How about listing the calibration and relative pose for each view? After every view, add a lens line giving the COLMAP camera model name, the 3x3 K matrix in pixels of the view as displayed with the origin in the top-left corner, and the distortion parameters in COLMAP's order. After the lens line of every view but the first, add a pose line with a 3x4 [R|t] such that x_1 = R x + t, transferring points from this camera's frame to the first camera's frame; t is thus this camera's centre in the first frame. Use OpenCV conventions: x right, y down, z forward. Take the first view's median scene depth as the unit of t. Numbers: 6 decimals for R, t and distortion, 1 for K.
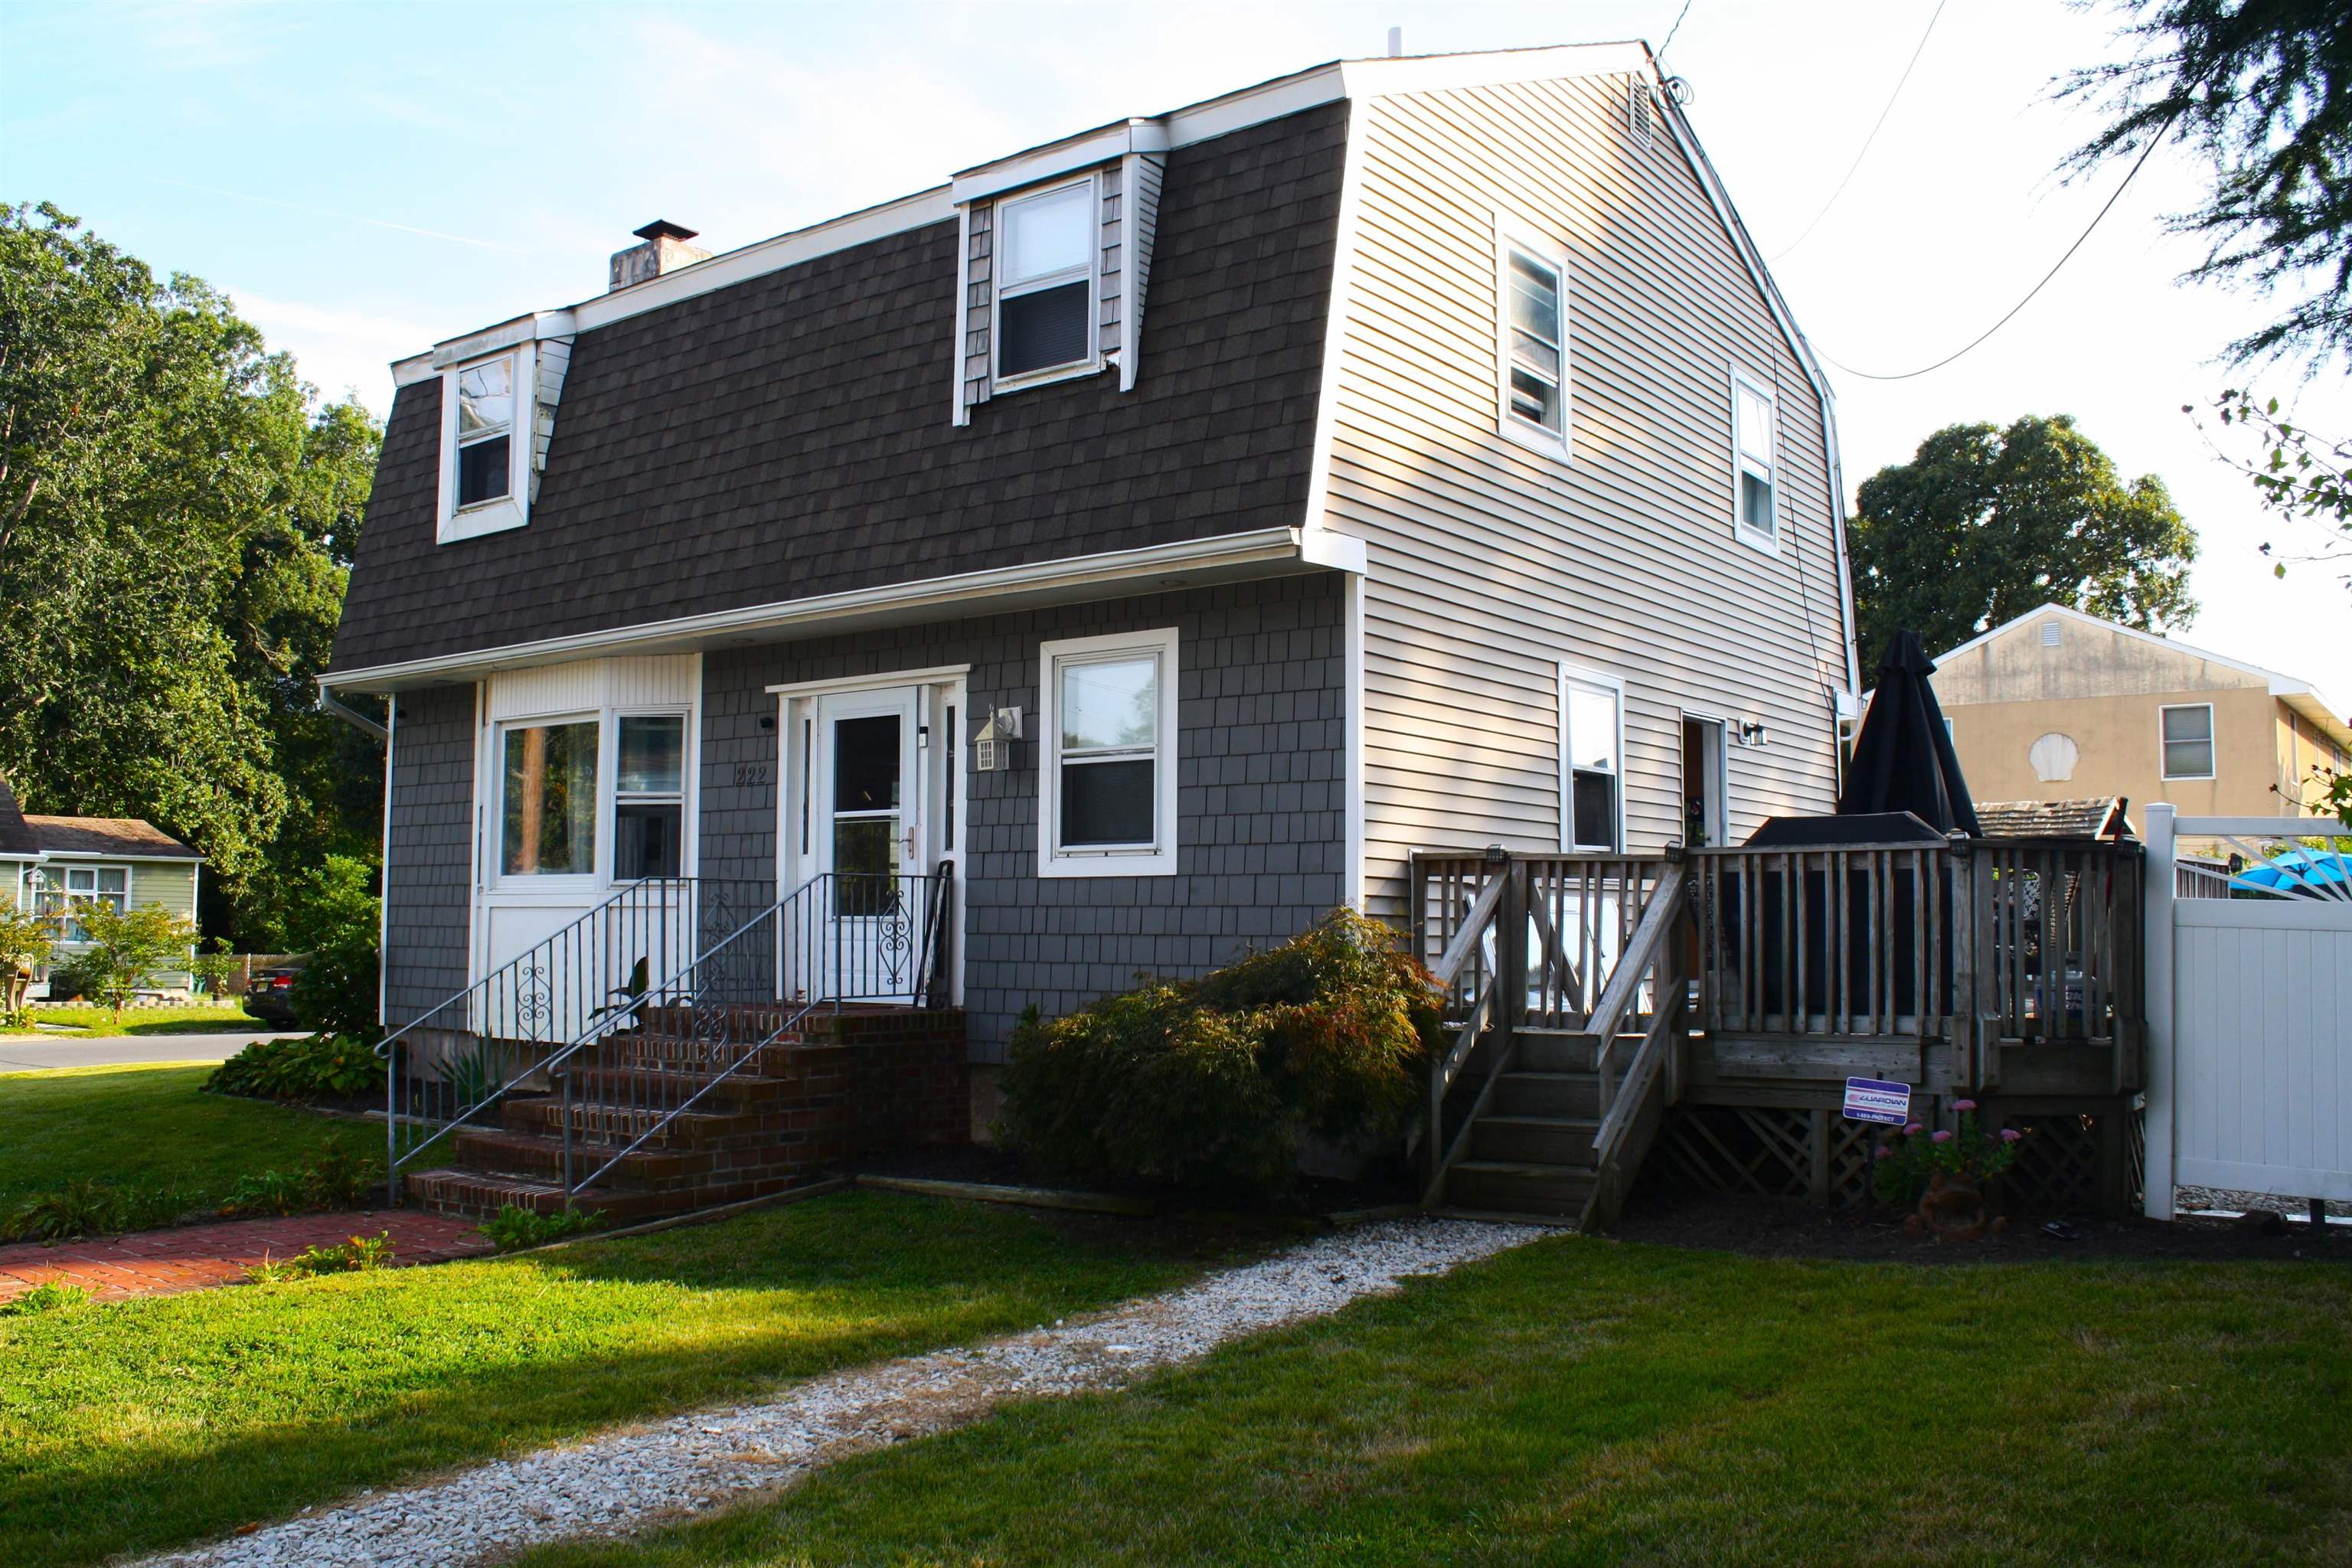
lens RADIAL K [[1956.0, 0, 1182.3], [0, 1956.0, 777.3], [0, 0, 1]] dist [-0.114759, 0.014692]
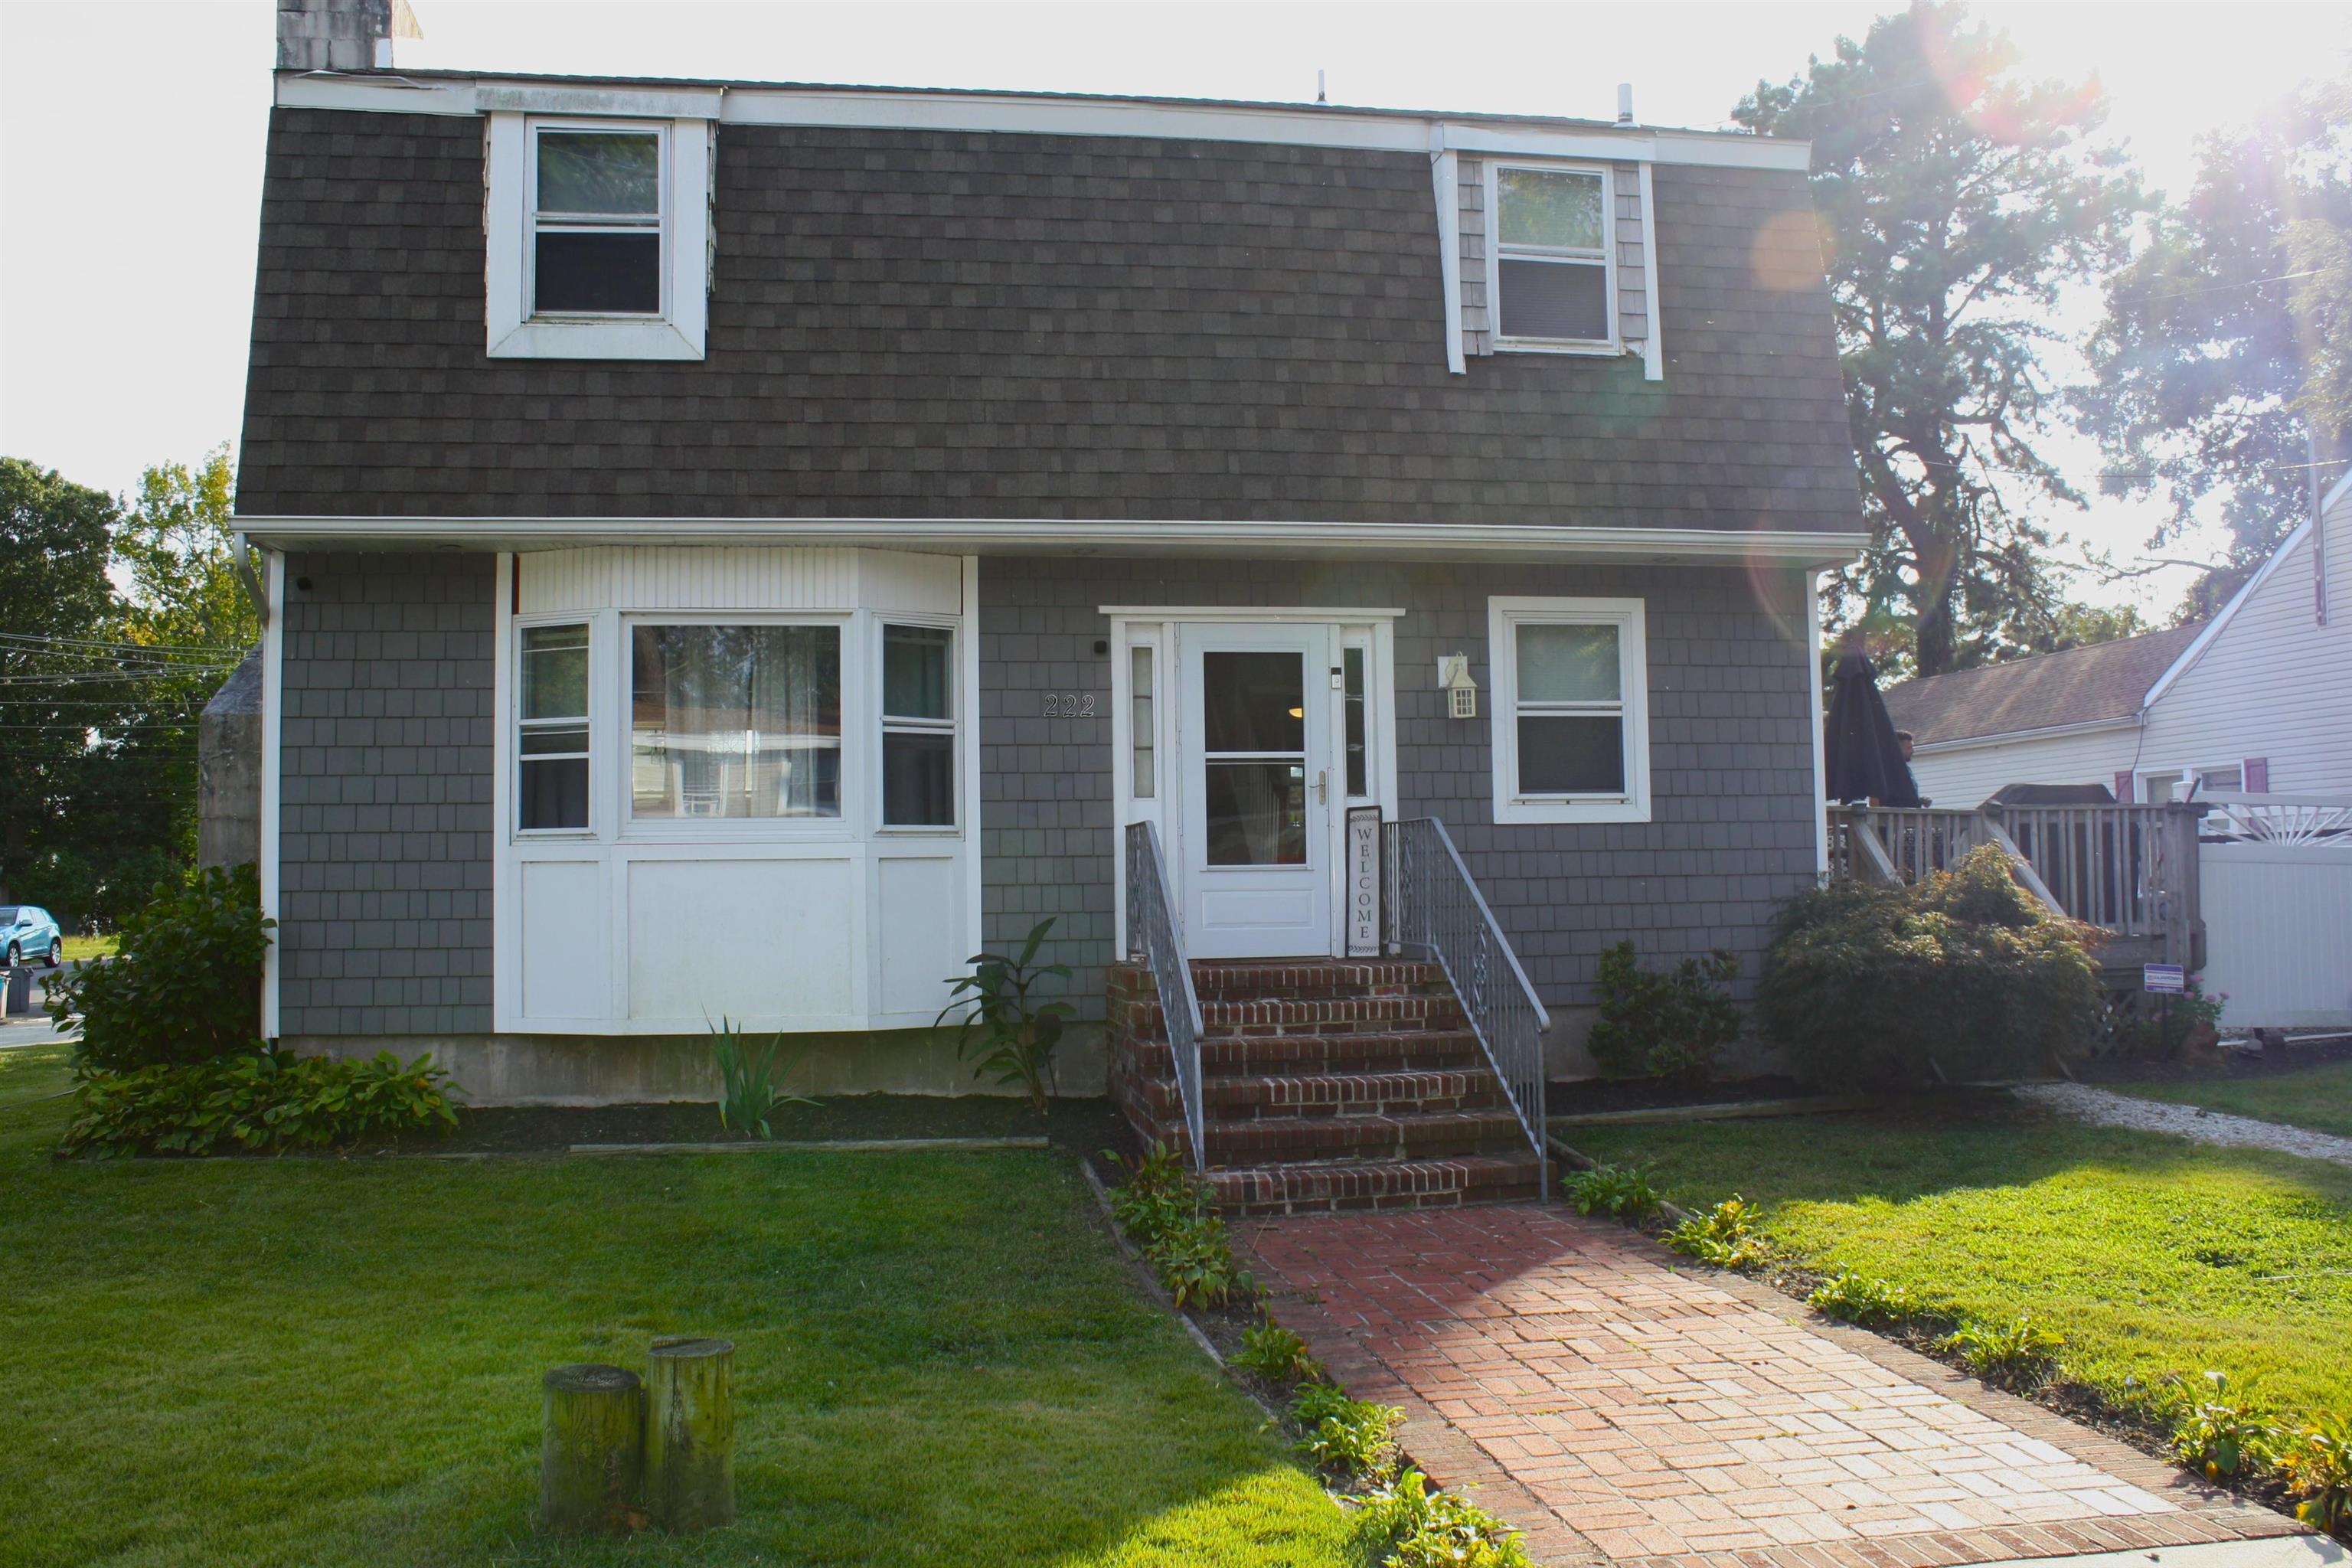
lens RADIAL K [[1956.0, 0, 1182.5], [0, 1956.0, 788.4], [0, 0, 1]] dist [-0.114759, 0.014692]
pose [[0.694912, 0.022953, 0.718729, -0.876891], [-0.039686, 0.999191, 0.006461, 0.030457], [-0.717999, -0.033013, 0.695261, 0.378997]]
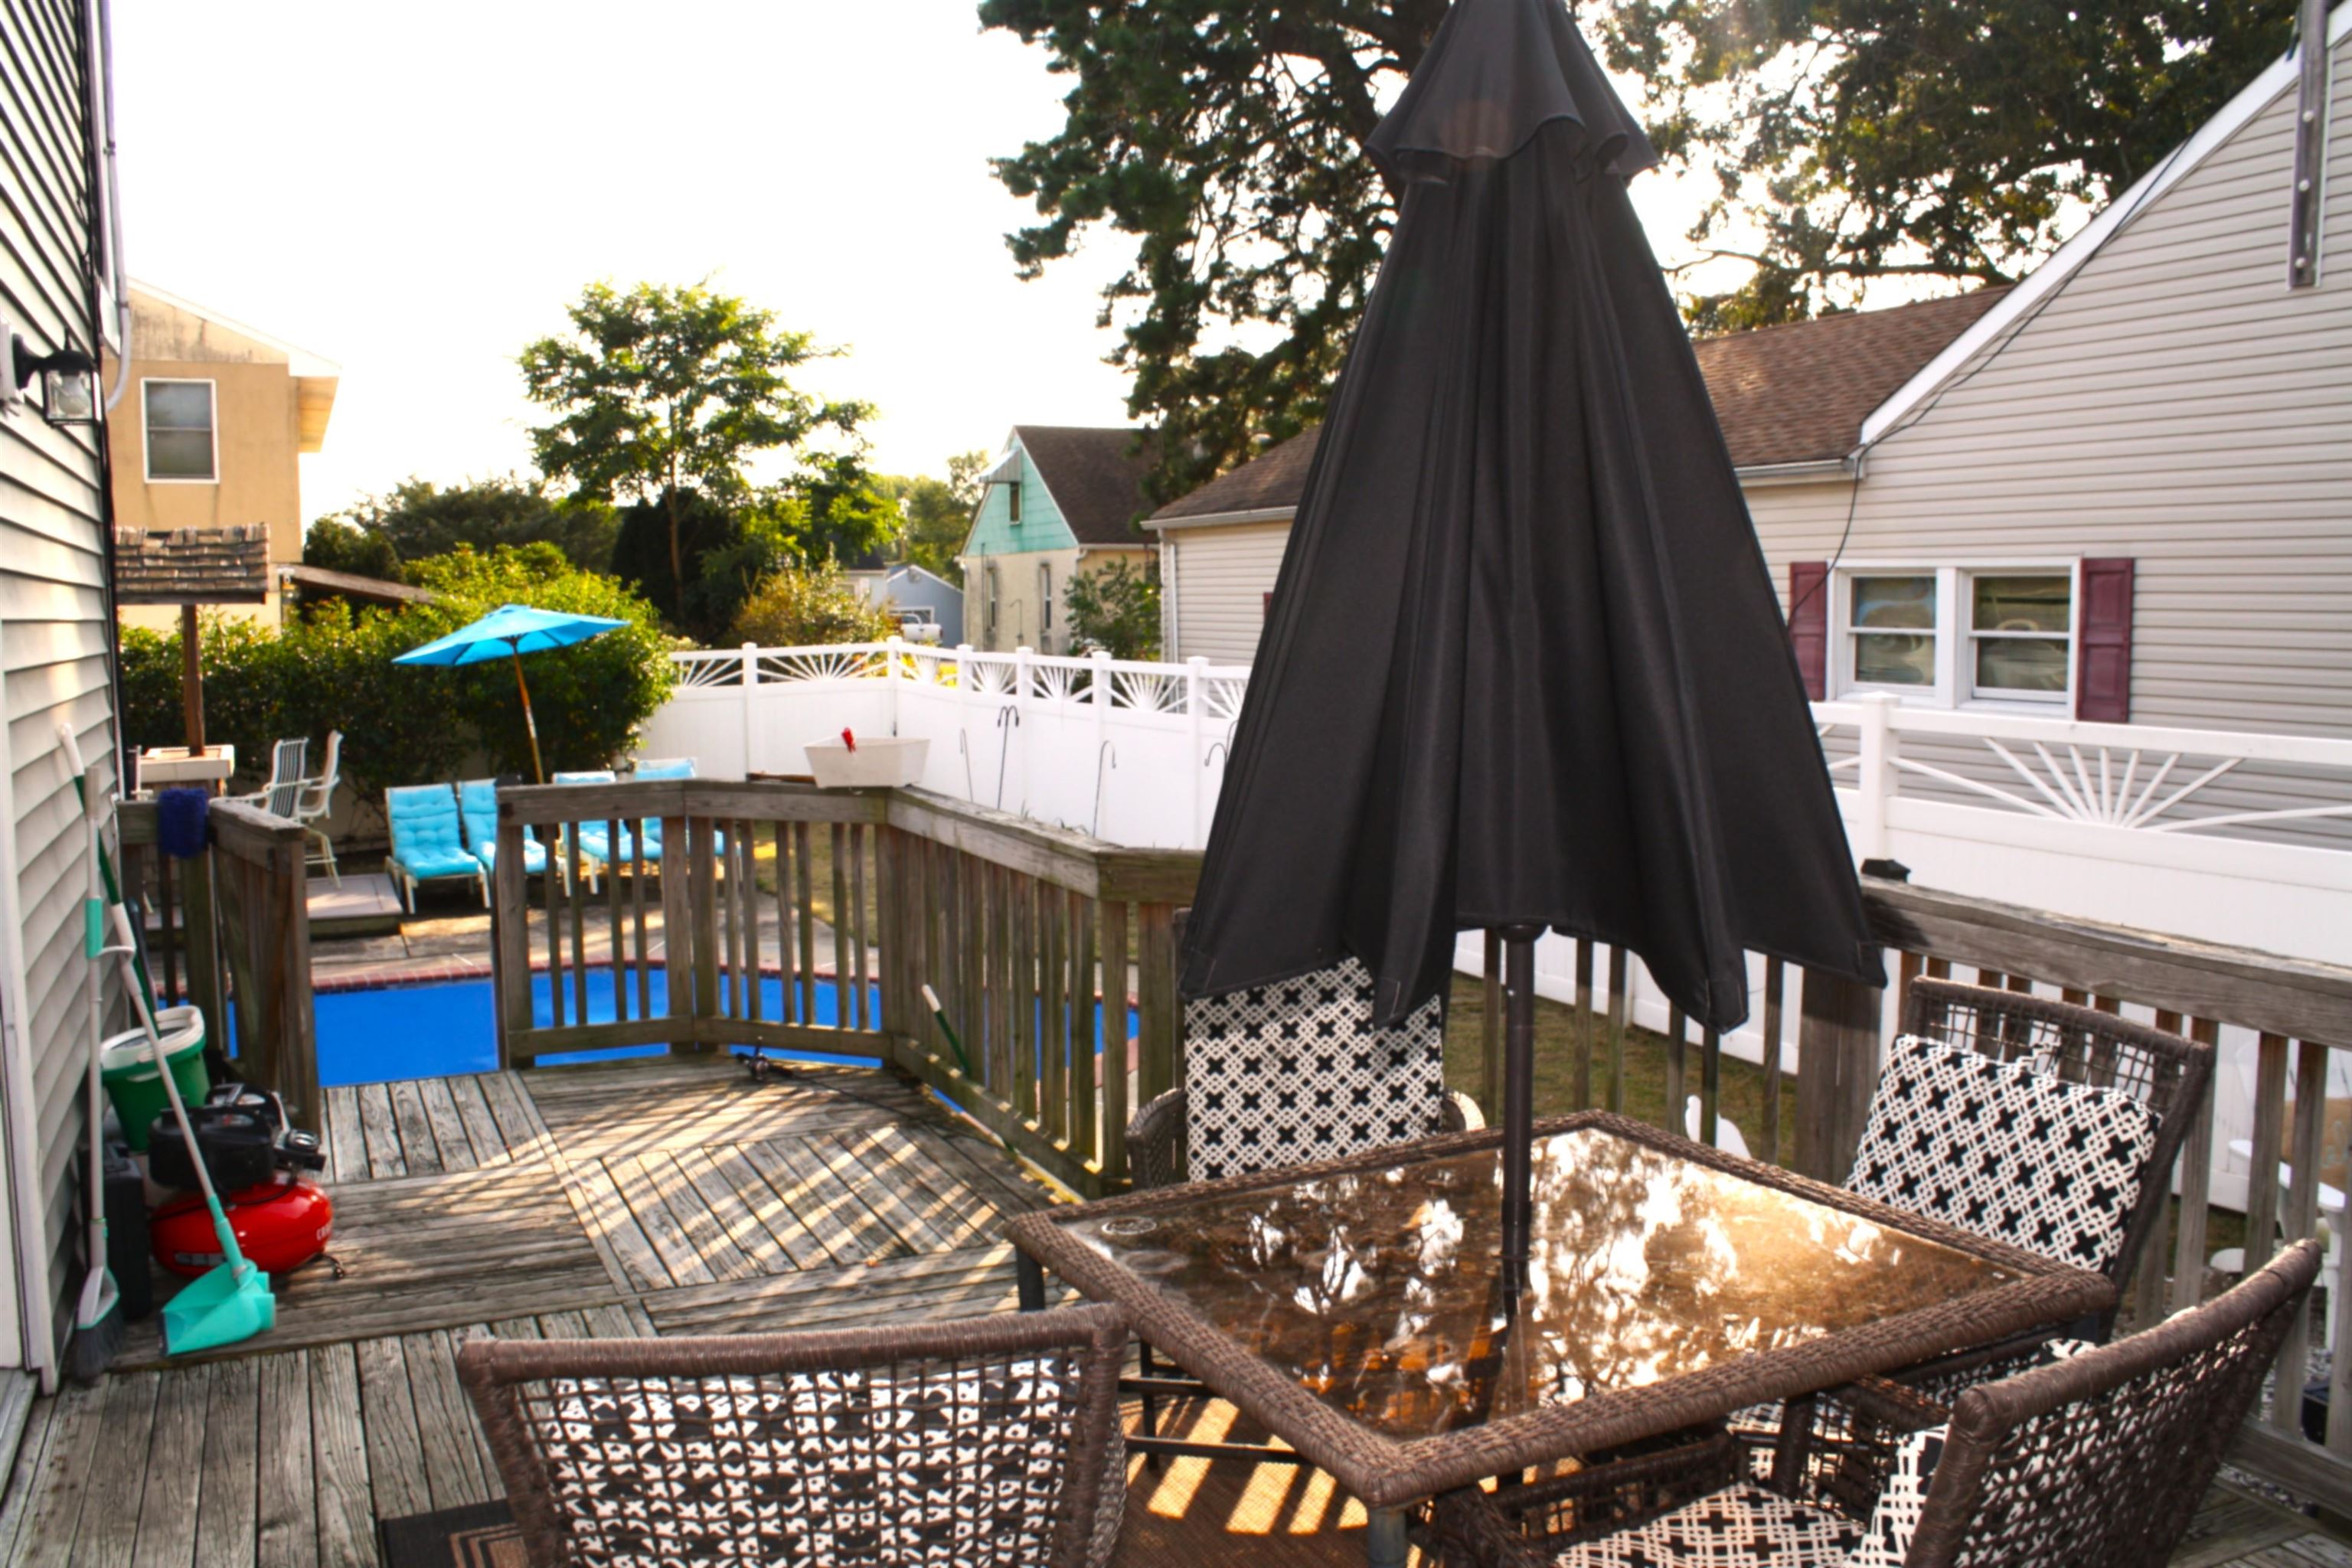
lens RADIAL K [[1956.0, 0, 1176.5], [0, 1956.0, 791.4], [0, 0, 1]] dist [-0.114759, 0.014692]
pose [[0.470423, -0.089326, 0.877909, 0.152793], [-0.064970, 0.988657, 0.135409, -0.012365], [-0.880046, -0.120737, 0.459283, 0.875210]]
